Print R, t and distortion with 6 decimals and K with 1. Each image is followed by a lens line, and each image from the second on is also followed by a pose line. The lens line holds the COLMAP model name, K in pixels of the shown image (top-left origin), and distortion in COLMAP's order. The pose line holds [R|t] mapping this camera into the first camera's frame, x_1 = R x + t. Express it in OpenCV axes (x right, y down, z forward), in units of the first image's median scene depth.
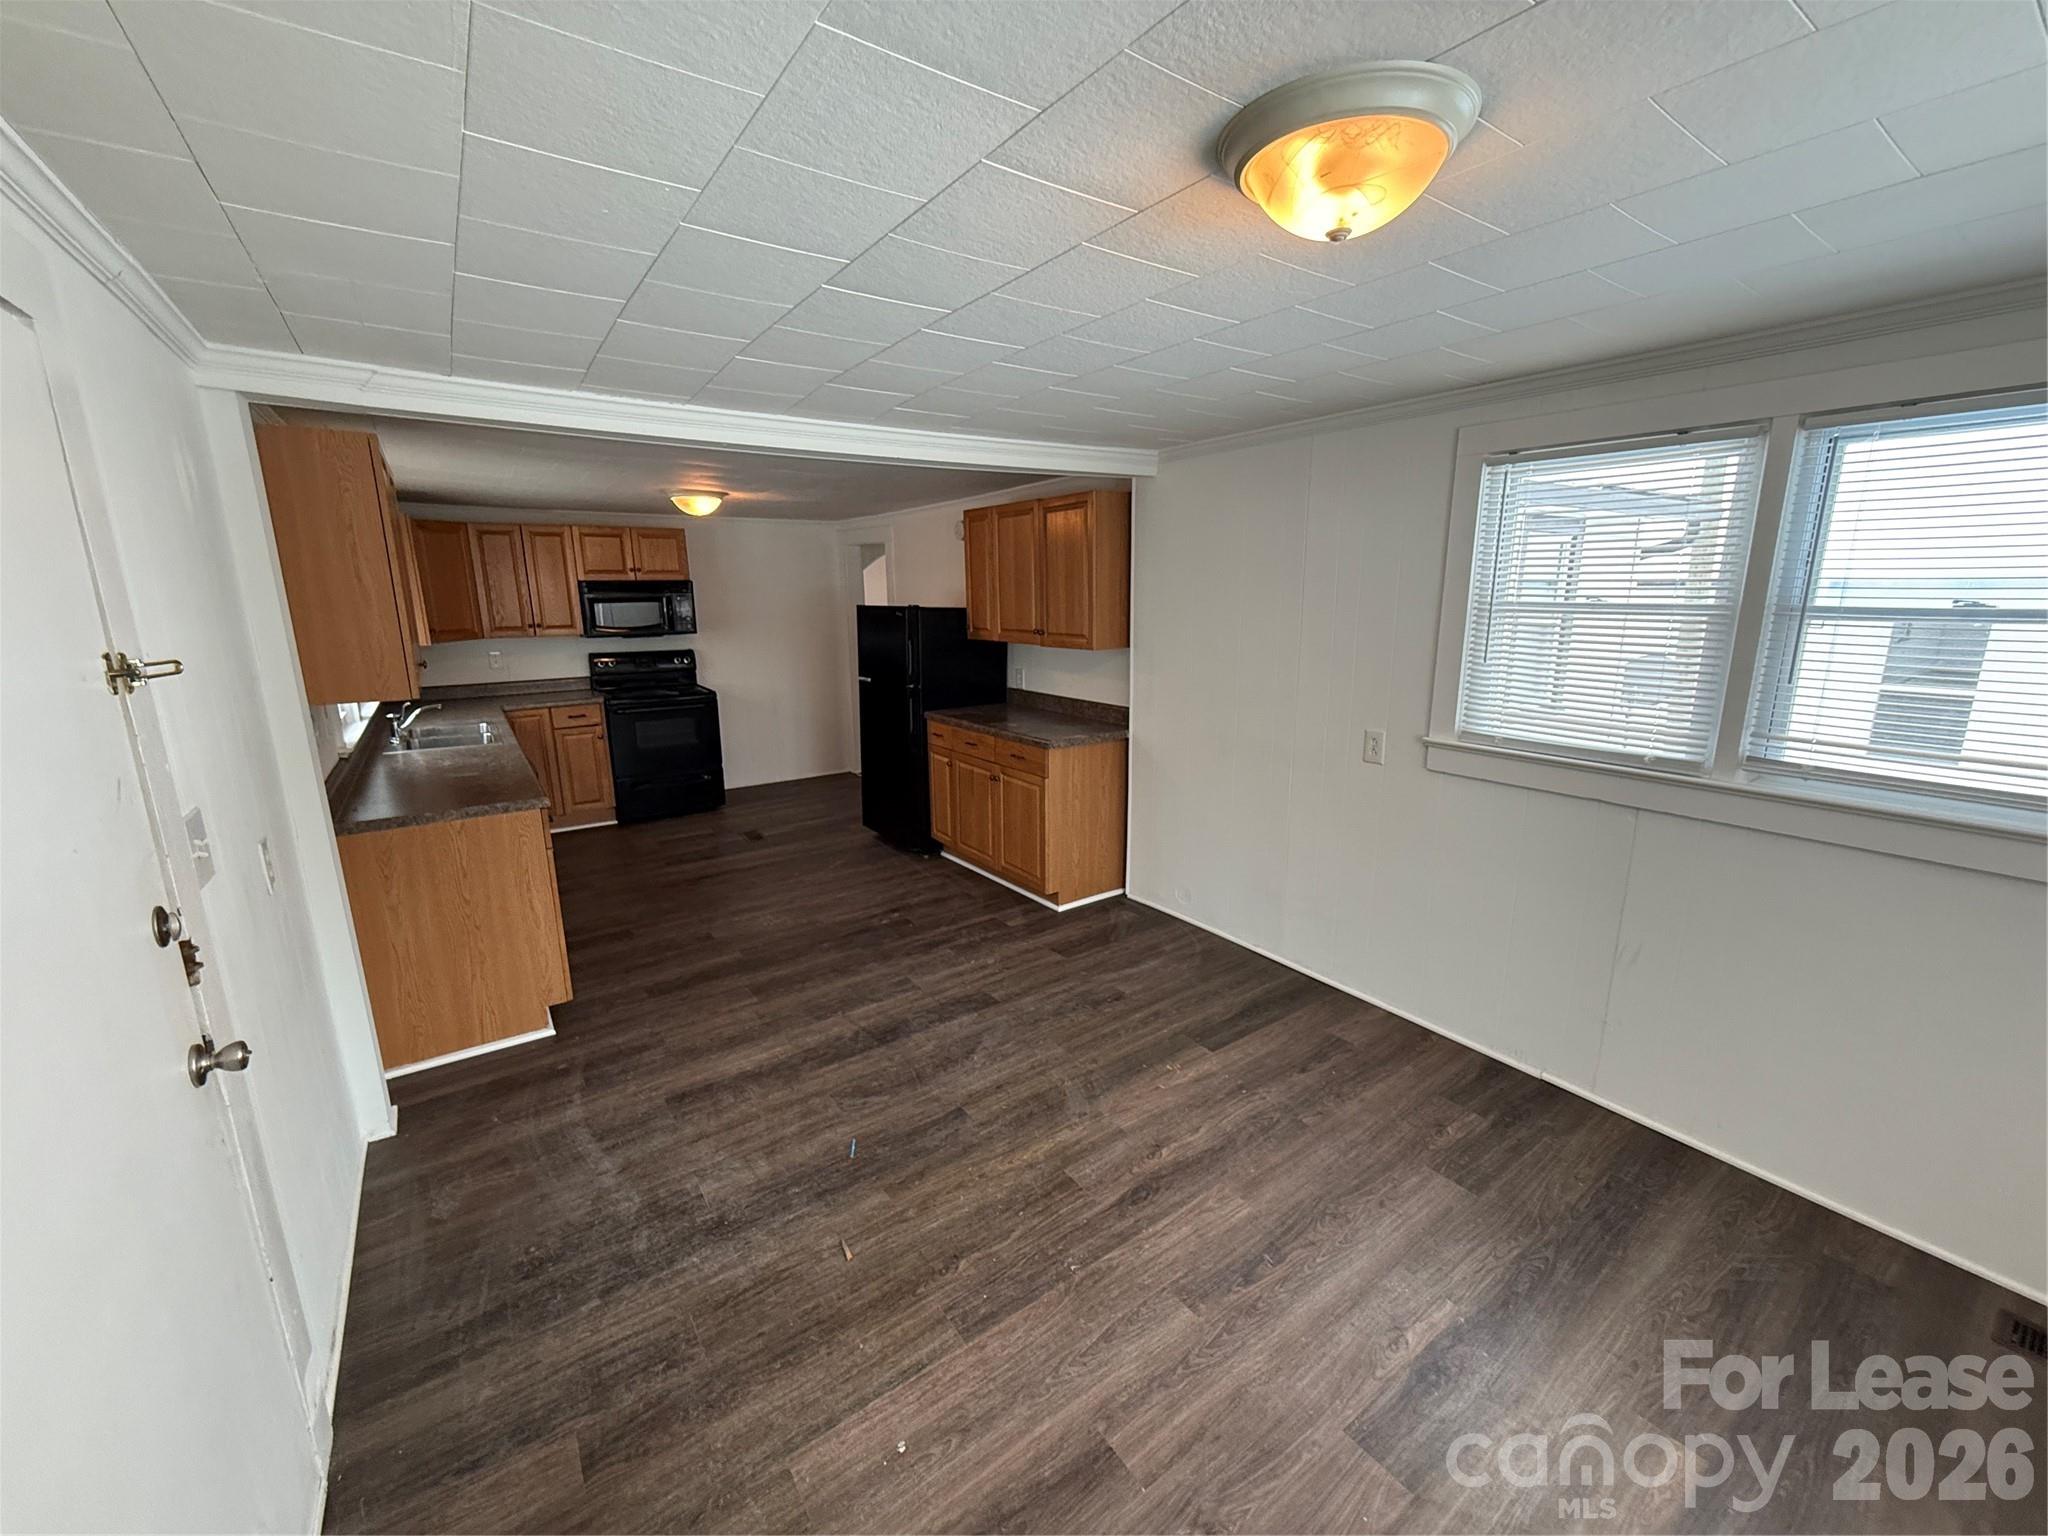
lens RADIAL K [[815.4, 0, 1030.5], [0, 815.4, 769.7], [0, 0, 1]] dist [-0.001214, 0.000325]
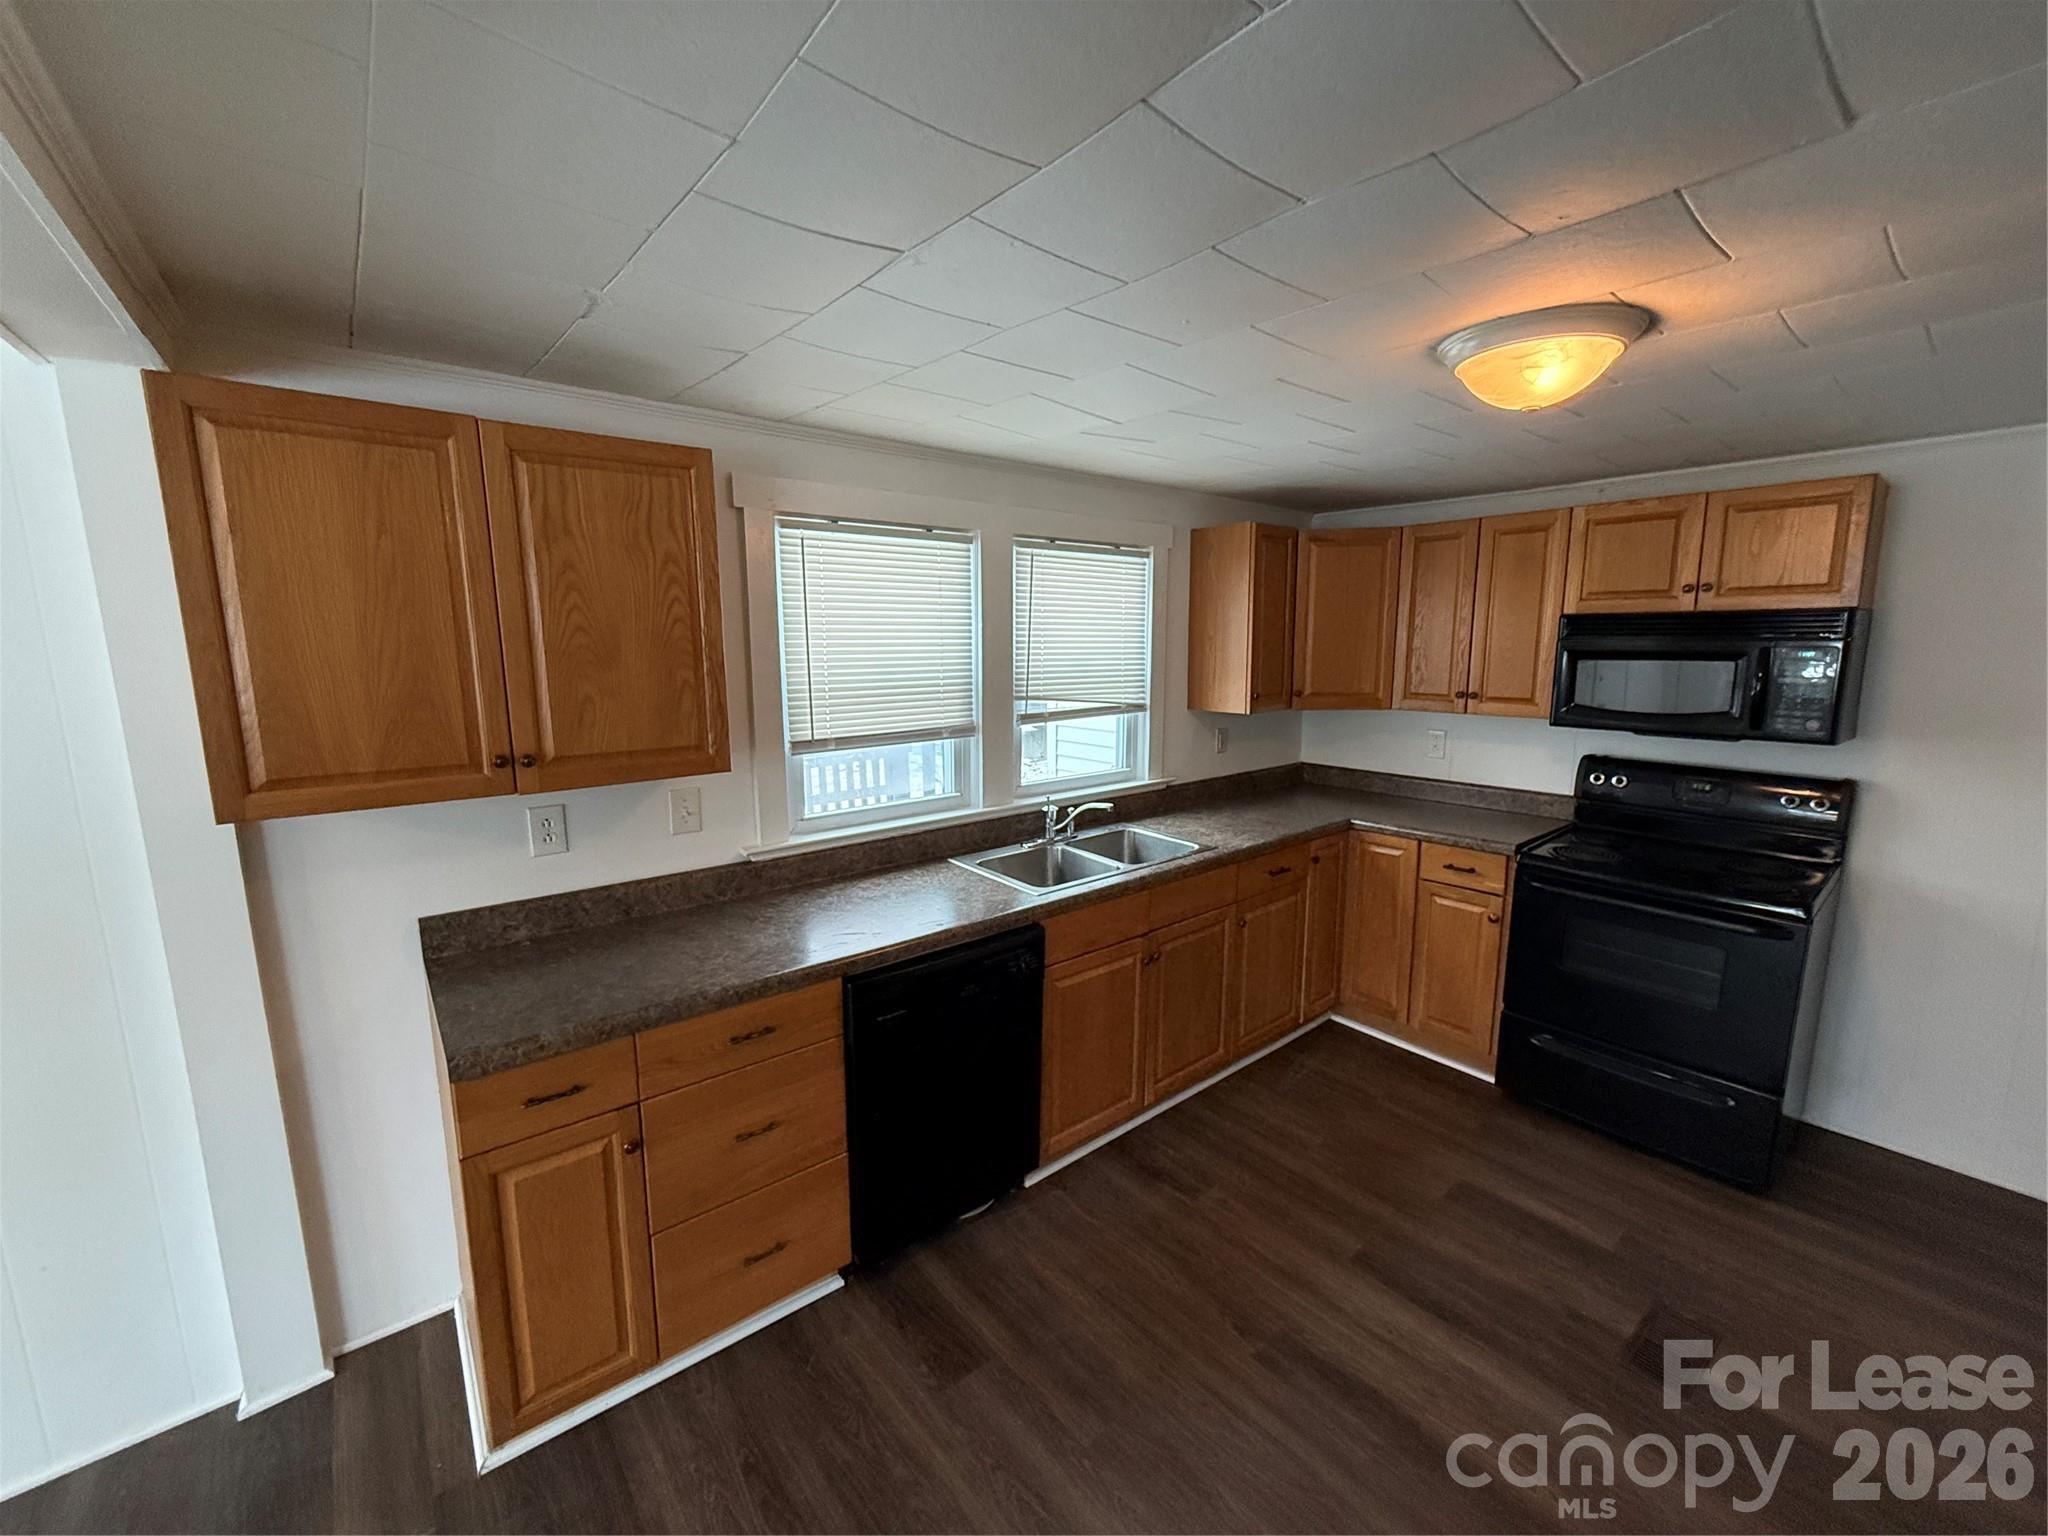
lens RADIAL K [[815.4, 0, 1019.2], [0, 815.4, 758.9], [0, 0, 1]] dist [-0.001214, 0.000325]
pose [[0.066462, 0.154904, -0.985691, -0.072092], [-0.210995, 0.967718, 0.137853, -0.168895], [0.975225, 0.198814, 0.097000, 0.752524]]
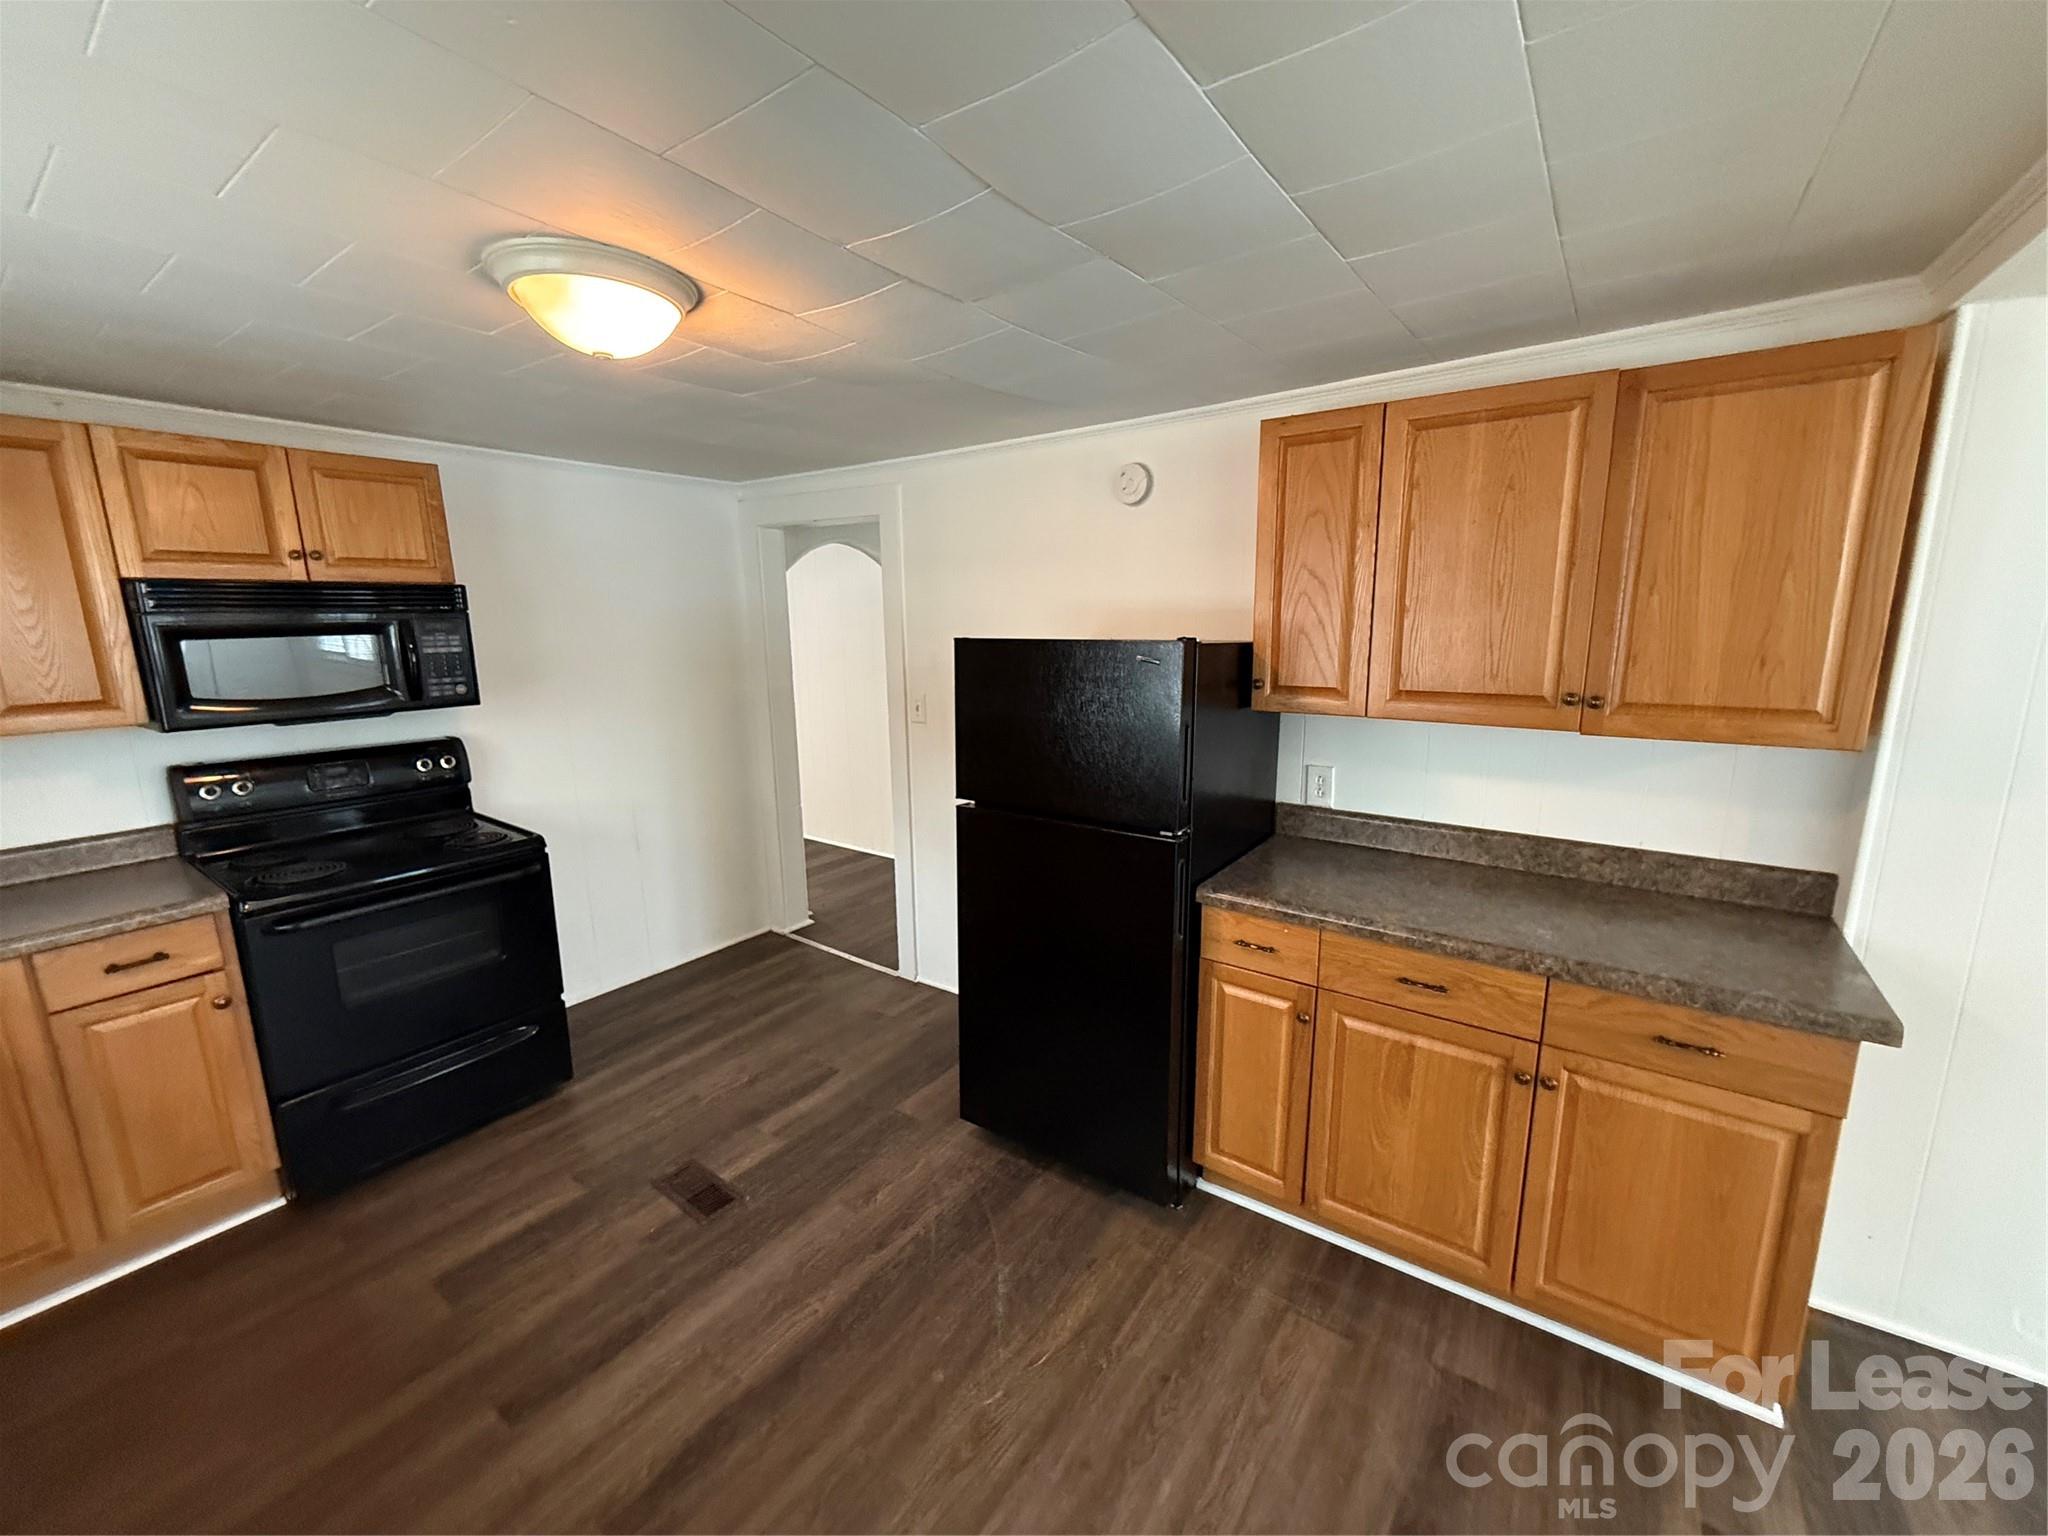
lens RADIAL K [[815.4, 0, 1031.0], [0, 815.4, 768.6], [0, 0, 1]] dist [-0.001214, 0.000325]
pose [[0.946402, -0.061254, 0.317130, -0.343904], [0.070697, 0.997329, -0.018342, -0.131850], [-0.315160, 0.039779, 0.948205, 0.626297]]
